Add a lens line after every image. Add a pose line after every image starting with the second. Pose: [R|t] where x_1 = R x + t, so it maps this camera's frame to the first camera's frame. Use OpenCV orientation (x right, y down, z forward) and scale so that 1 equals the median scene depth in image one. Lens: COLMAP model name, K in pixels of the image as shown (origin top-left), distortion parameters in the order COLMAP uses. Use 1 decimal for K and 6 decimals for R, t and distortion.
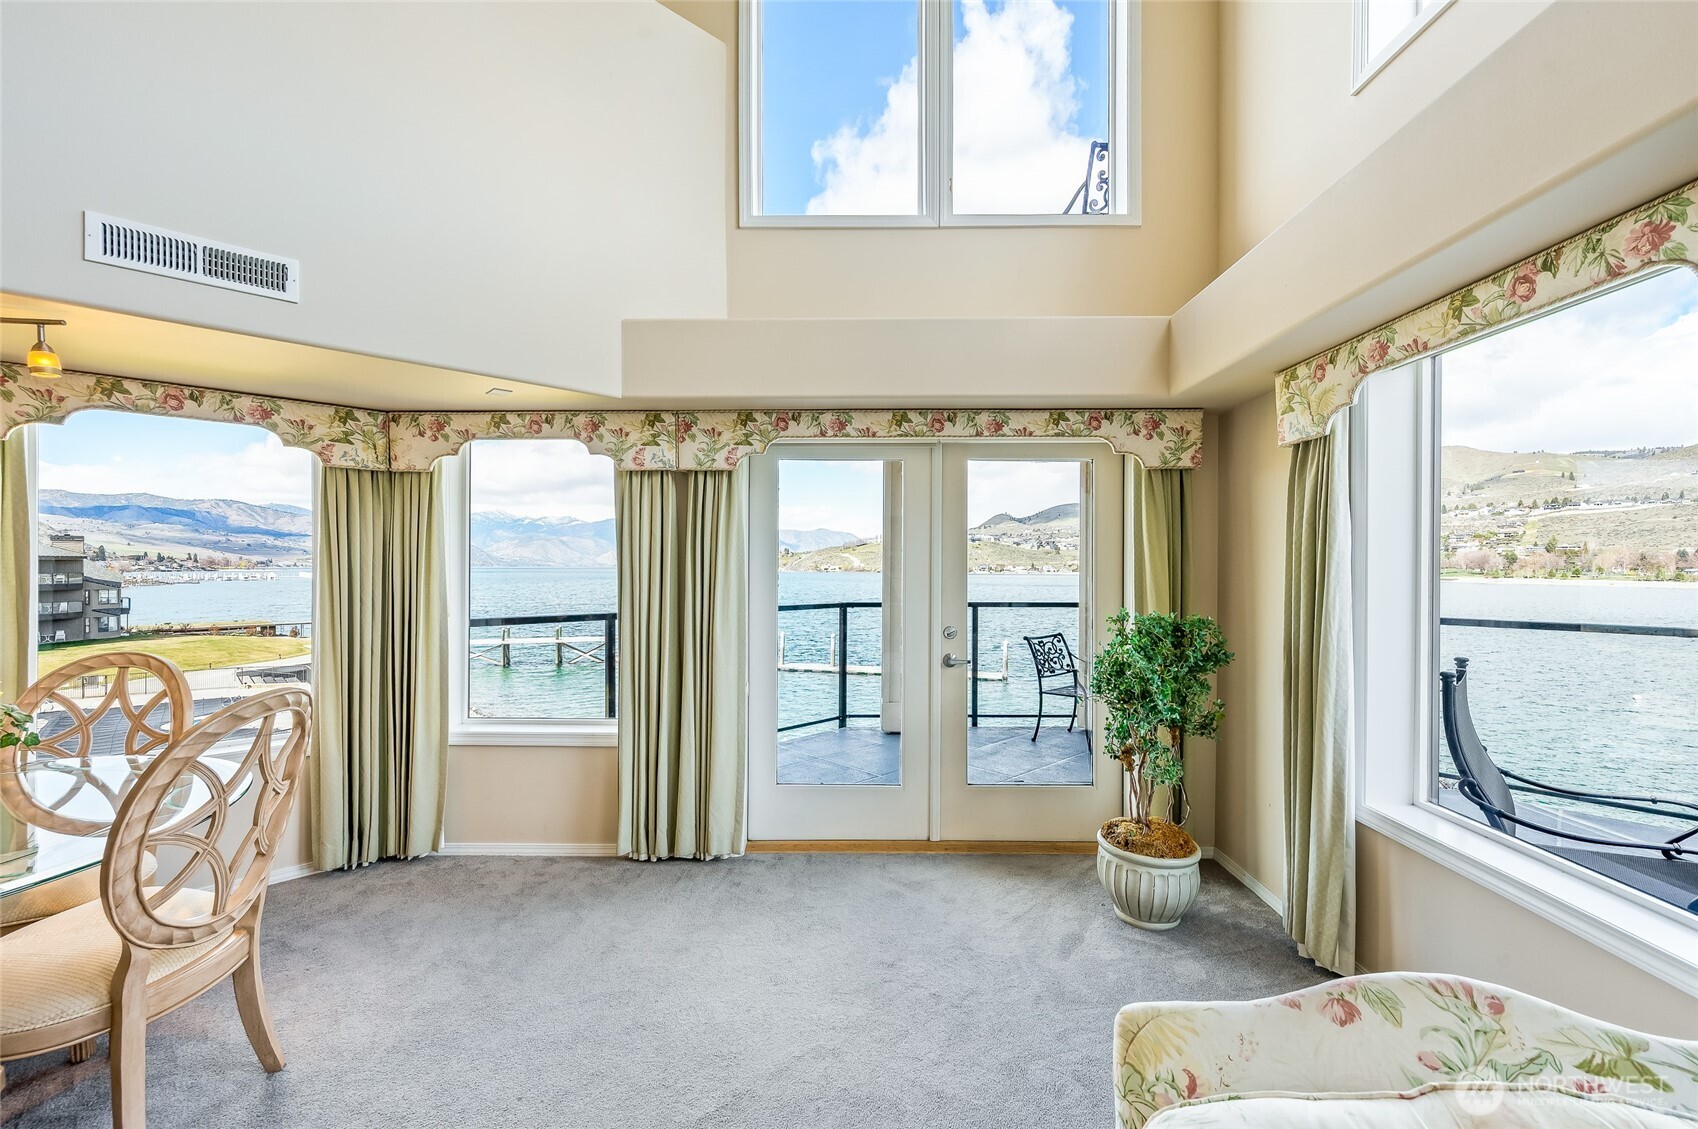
lens RADIAL K [[680.4, 0, 851.8], [0, 680.4, 566.7], [0, 0, 1]] dist [-0.008178, 0.002457]
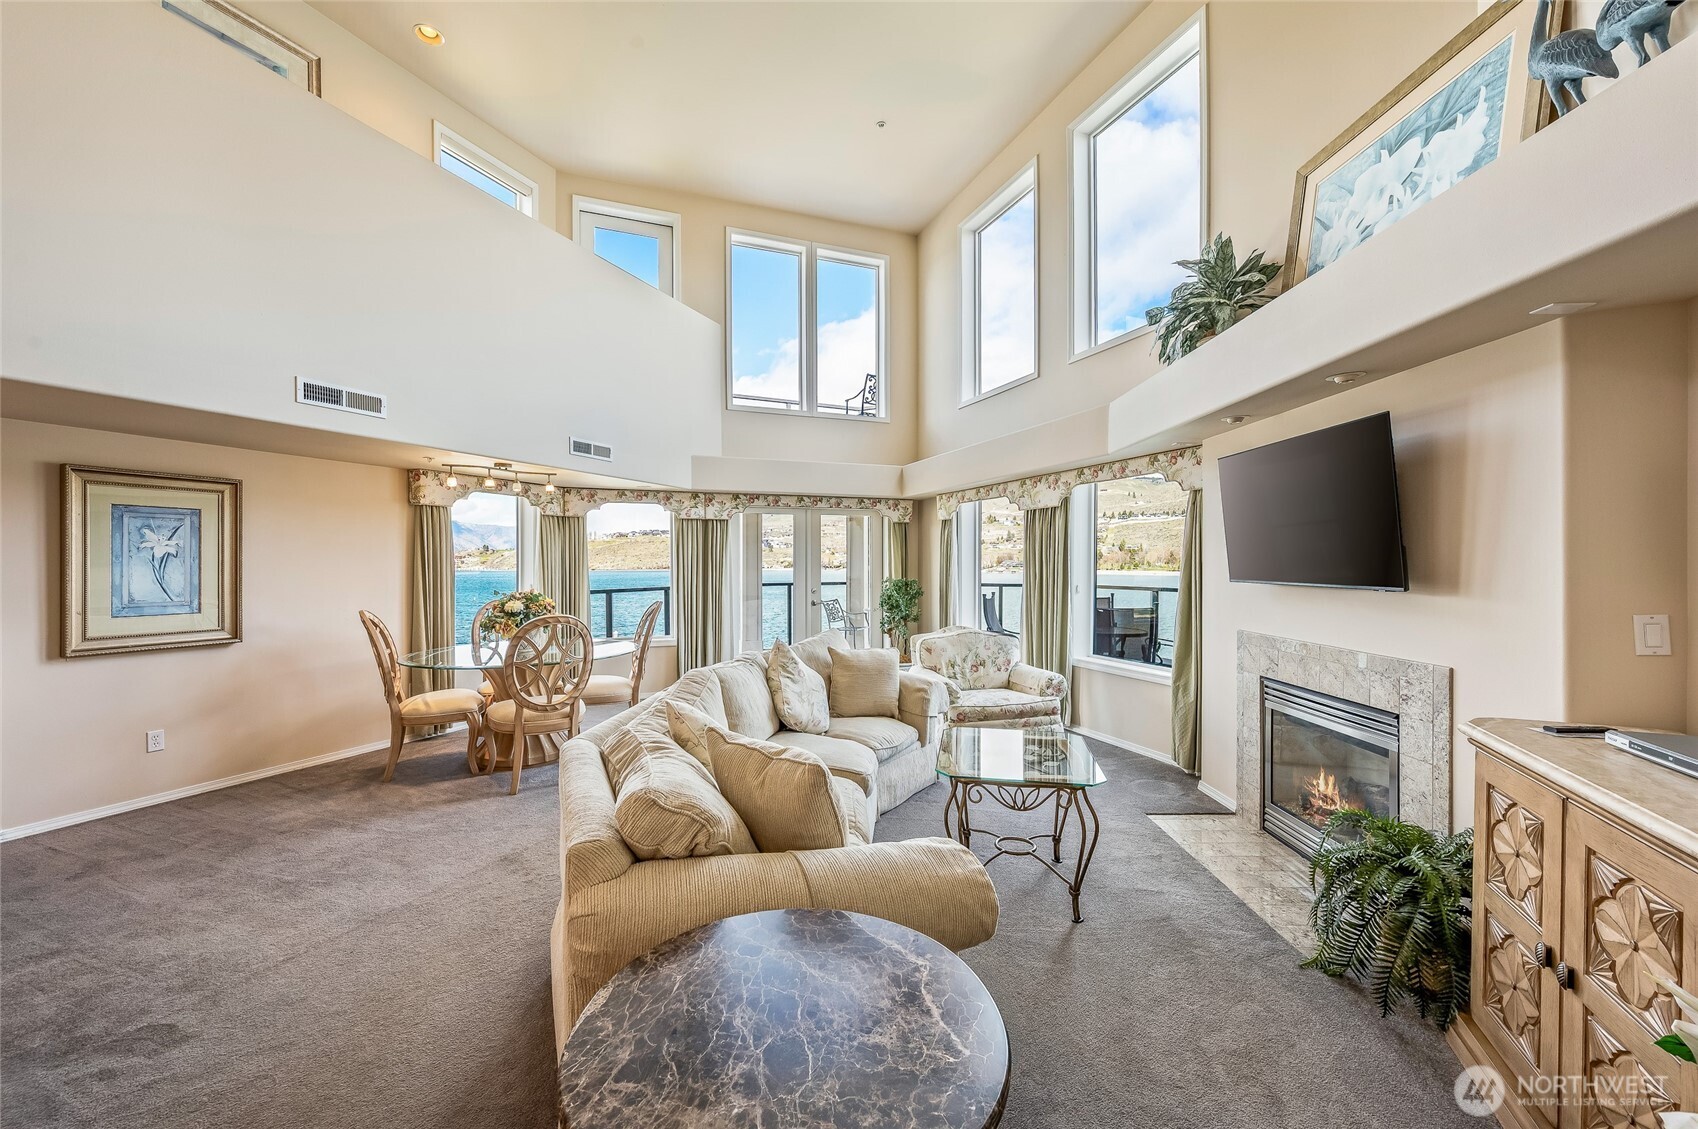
lens RADIAL K [[680.4, 0, 845.9], [0, 680.4, 564.3], [0, 0, 1]] dist [-0.008178, 0.002457]
pose [[0.916808, -0.006257, 0.399279, -0.719066], [0.006212, 0.999980, 0.001408, 0.005432], [-0.399279, 0.001190, 0.916828, -1.217074]]
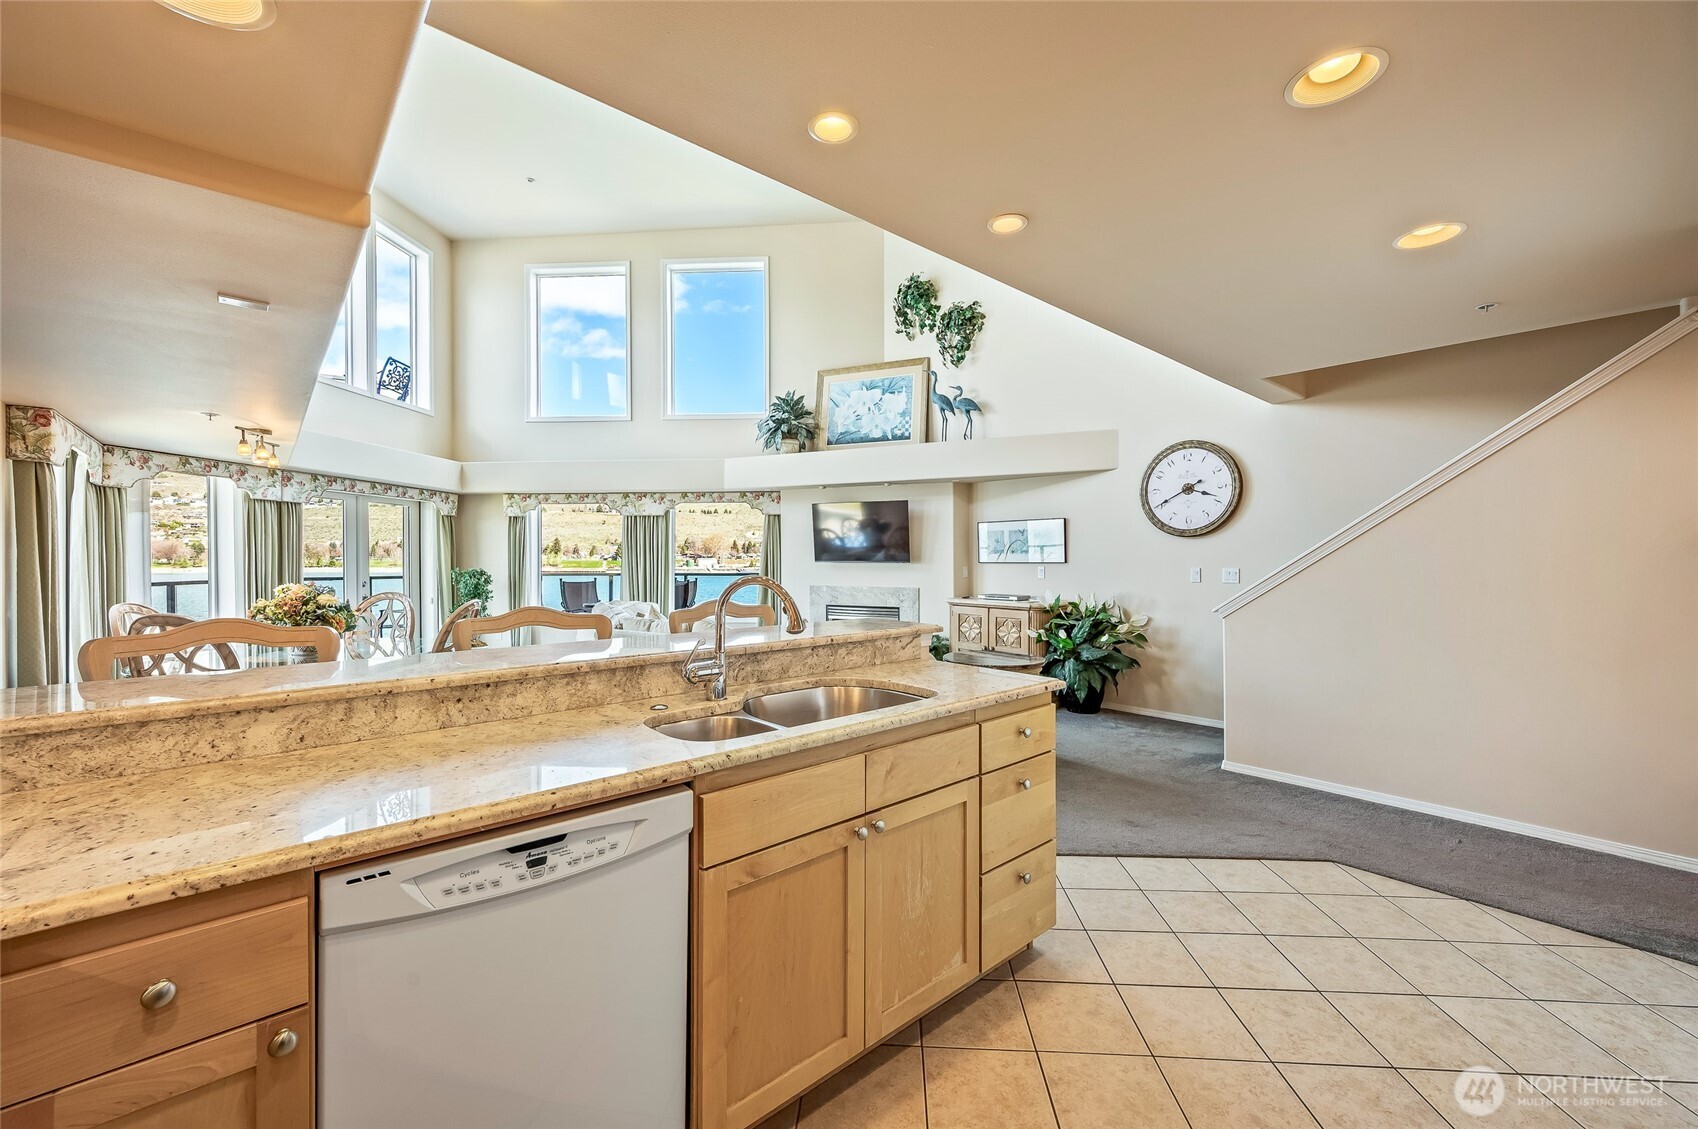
lens RADIAL K [[680.4, 0, 837.2], [0, 680.4, 561.3], [0, 0, 1]] dist [-0.008178, 0.002457]
pose [[0.029957, -0.012417, 0.999474, -2.070125], [0.005164, 0.999911, 0.012268, 0.008797], [-0.999538, 0.004794, 0.030019, -0.586958]]
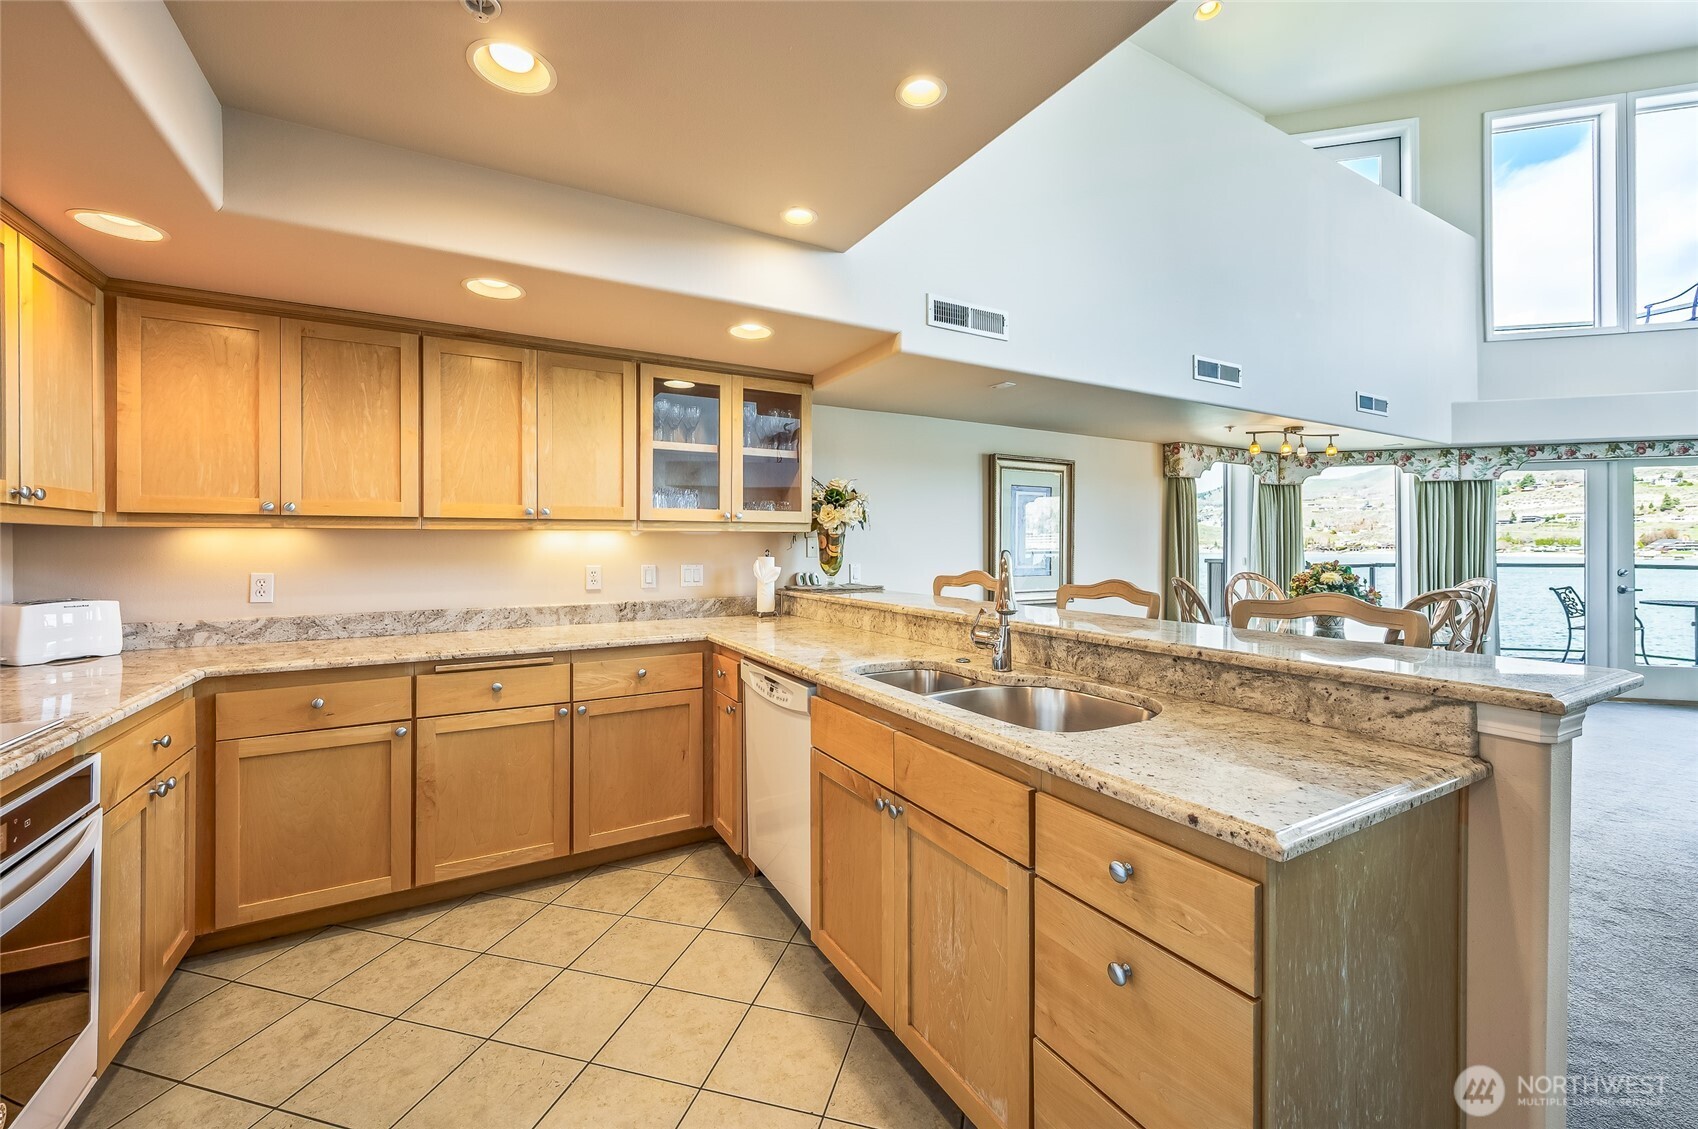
lens RADIAL K [[680.4, 0, 841.8], [0, 680.4, 544.4], [0, 0, 1]] dist [-0.008178, 0.002457]
pose [[0.973183, -0.006634, -0.229936, -1.435374], [0.005765, 0.999973, -0.004450, 0.026358], [0.229960, 0.003005, 0.973196, -1.126003]]
